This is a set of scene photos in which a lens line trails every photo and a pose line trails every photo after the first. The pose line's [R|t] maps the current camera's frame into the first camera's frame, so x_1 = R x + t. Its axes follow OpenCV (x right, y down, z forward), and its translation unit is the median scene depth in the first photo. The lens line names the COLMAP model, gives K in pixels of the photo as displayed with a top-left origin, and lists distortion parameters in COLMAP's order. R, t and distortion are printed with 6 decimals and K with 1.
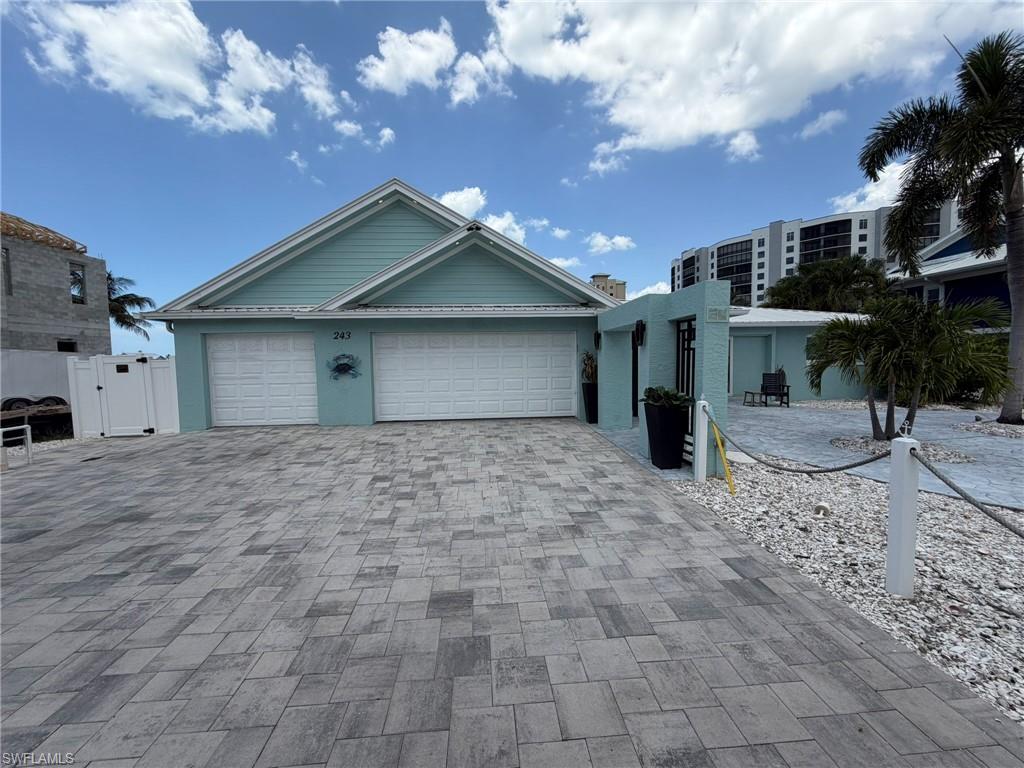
lens RADIAL K [[409.8, 0, 516.3], [0, 409.8, 384.1], [0, 0, 1]] dist [-0.001286, 0.000611]
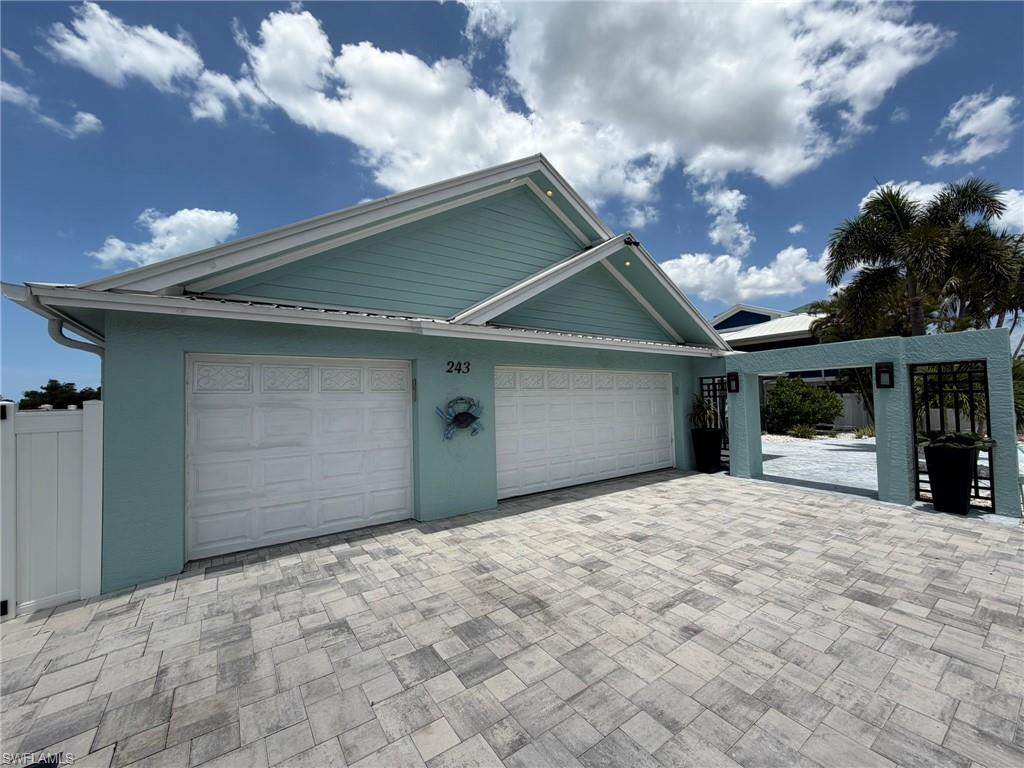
lens RADIAL K [[409.8, 0, 495.0], [0, 409.8, 372.2], [0, 0, 1]] dist [-0.001286, 0.000611]
pose [[0.866194, 0.031064, 0.498741, -0.674468], [0.042951, 0.989744, -0.136241, -0.023150], [-0.497859, 0.139433, 0.855976, 0.433201]]
